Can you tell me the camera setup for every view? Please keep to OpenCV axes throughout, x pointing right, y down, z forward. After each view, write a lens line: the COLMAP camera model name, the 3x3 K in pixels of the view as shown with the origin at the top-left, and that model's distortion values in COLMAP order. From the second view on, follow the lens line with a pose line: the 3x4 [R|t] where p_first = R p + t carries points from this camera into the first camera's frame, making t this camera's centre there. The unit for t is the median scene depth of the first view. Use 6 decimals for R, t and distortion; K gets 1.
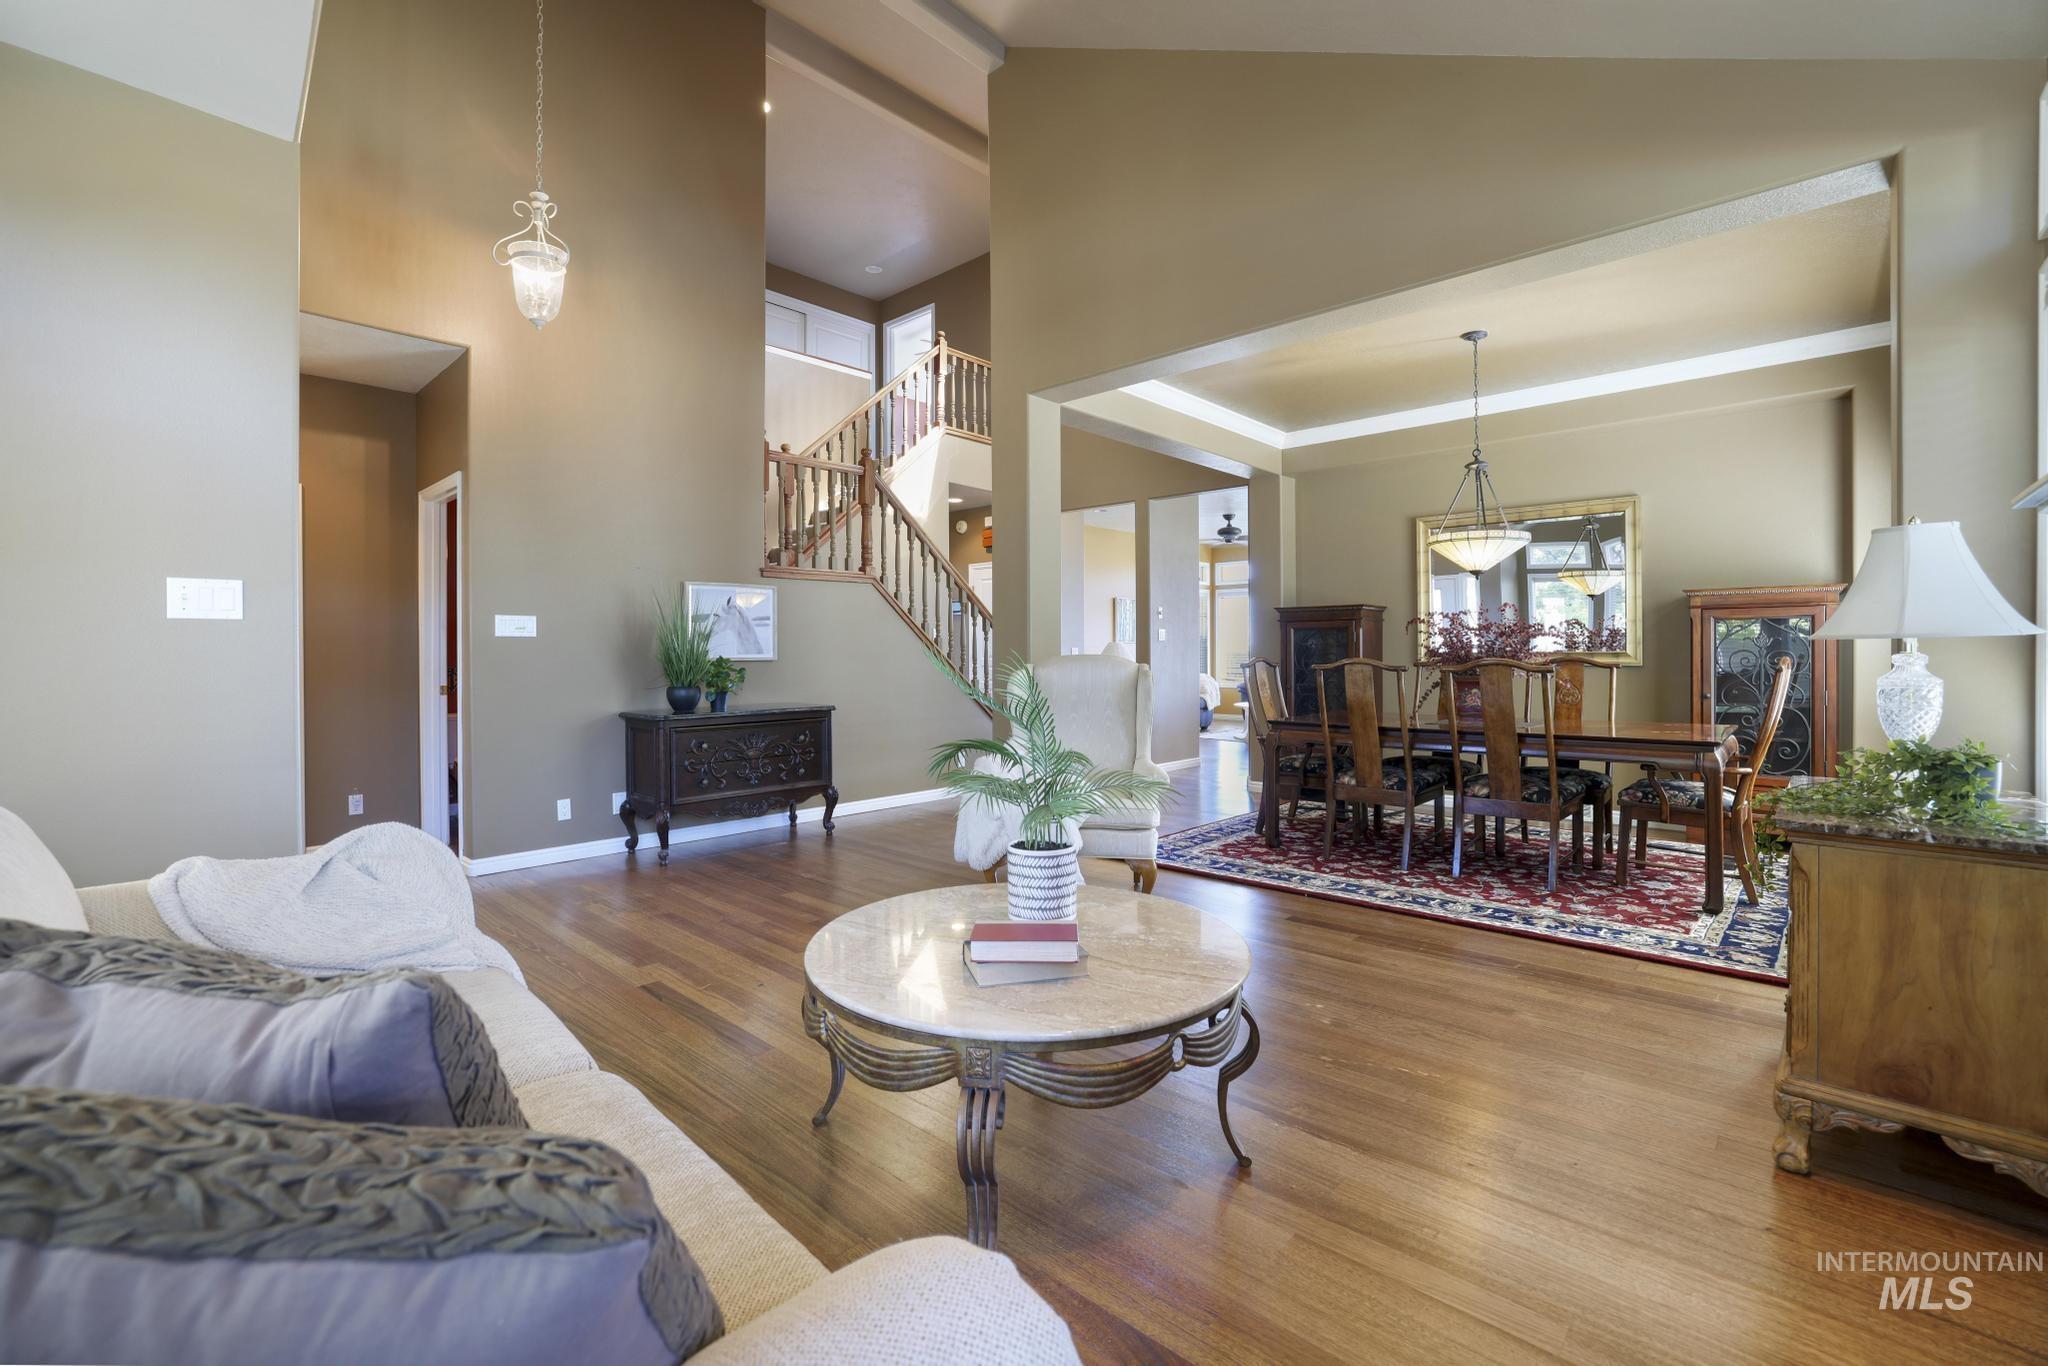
lens RADIAL K [[876.4, 0, 997.9], [0, 876.4, 661.7], [0, 0, 1]] dist [-0.055327, 0.018406]
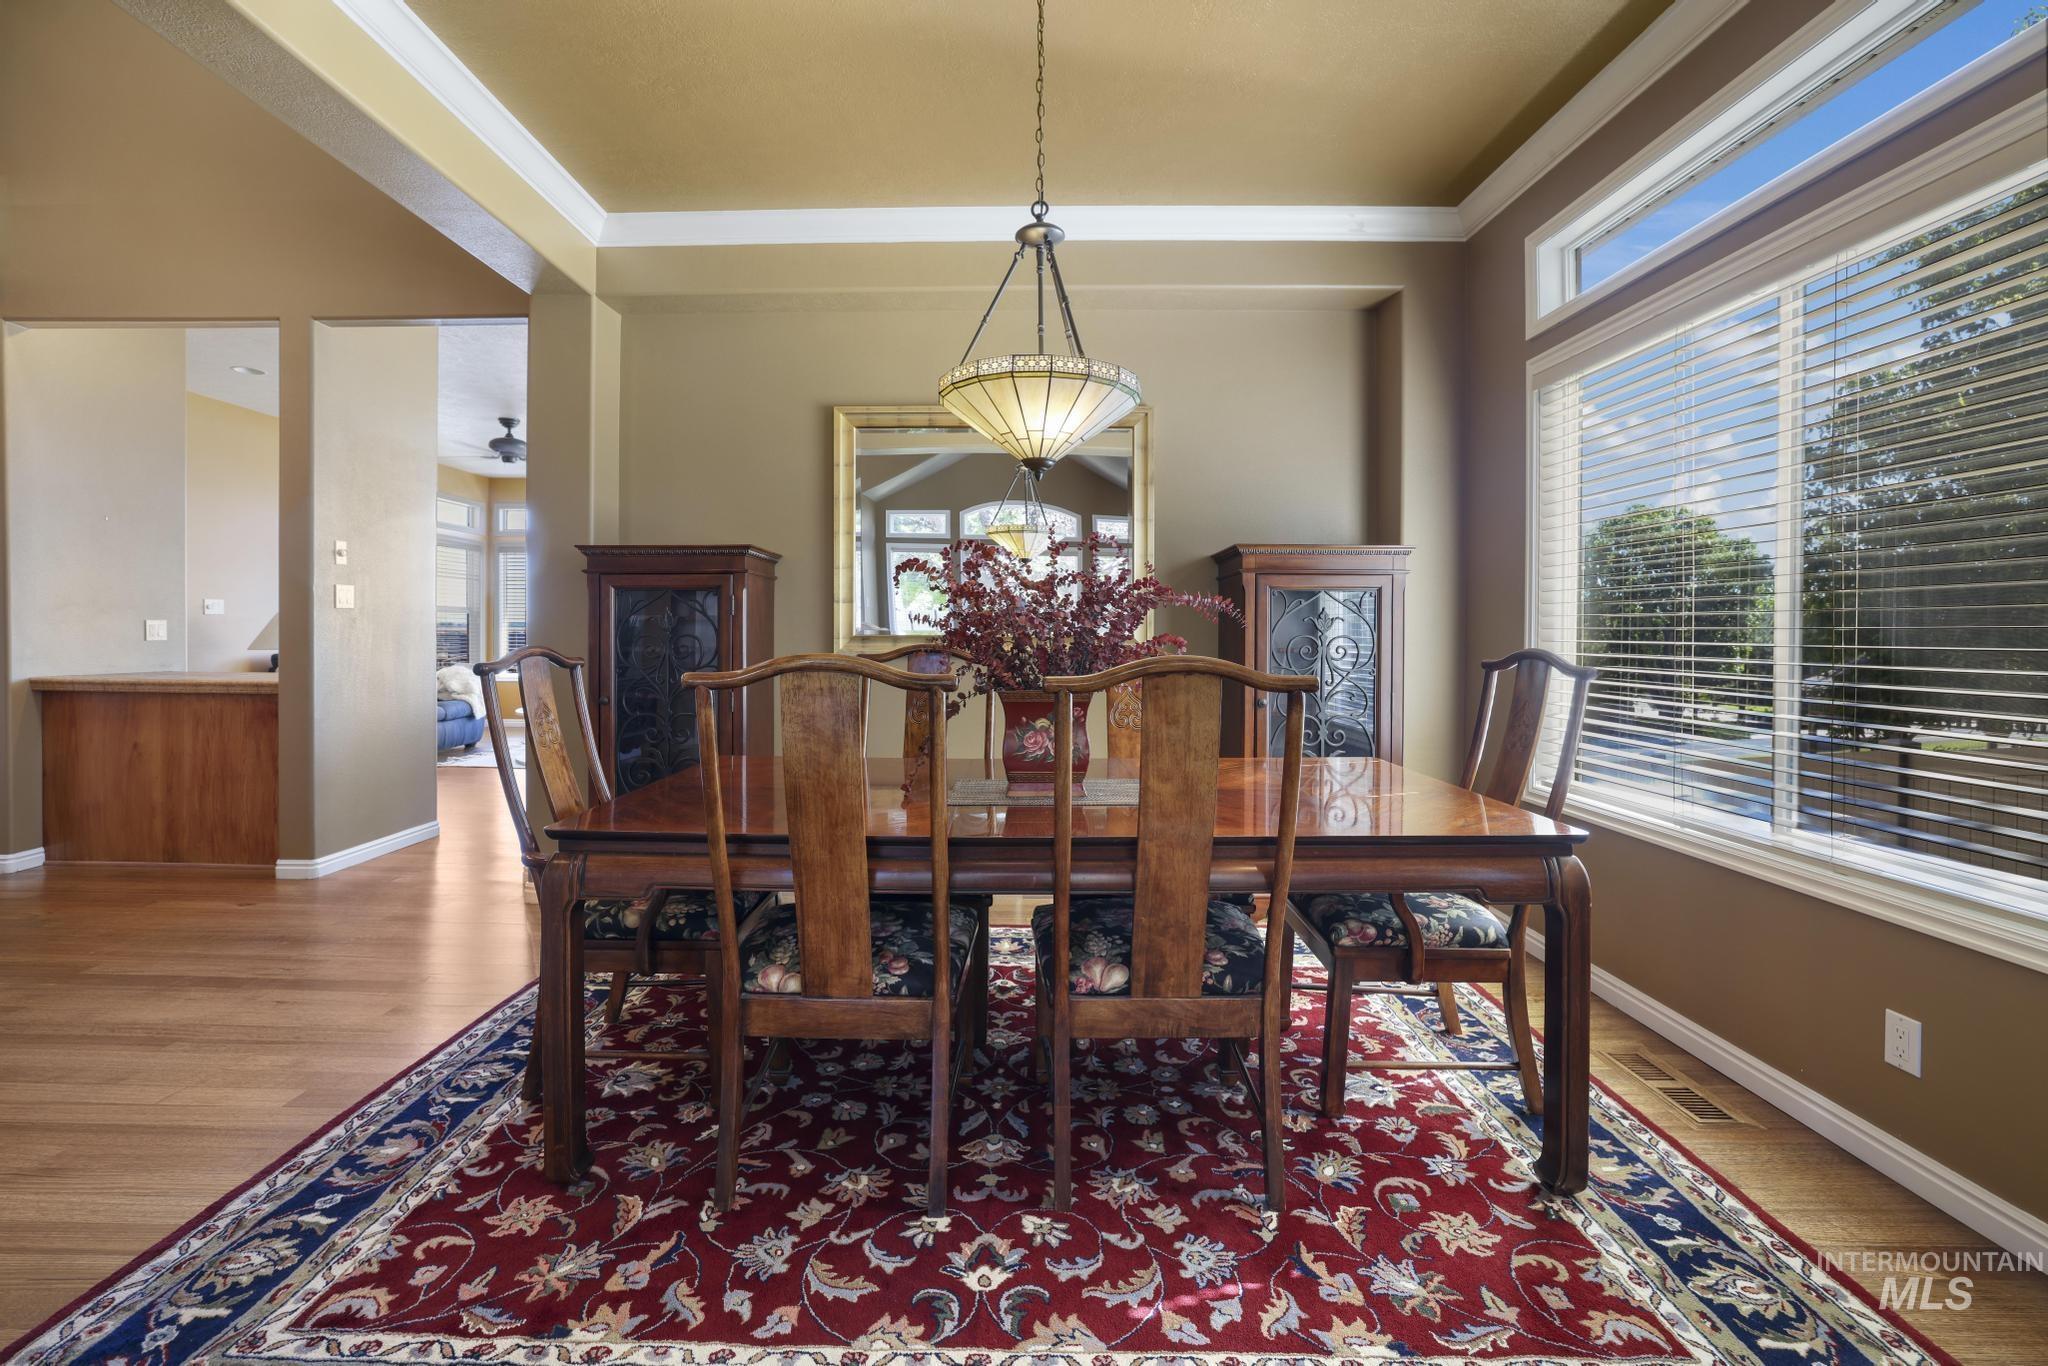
lens RADIAL K [[883.2, 0, 1000.2], [0, 883.2, 641.8], [0, 0, 1]] dist [-0.050401, 0.018327]
pose [[0.731186, 0.001991, 0.682175, 0.160598], [-0.001227, 0.999998, -0.001603, -0.005388], [-0.682177, 0.000335, 0.731187, 0.488658]]
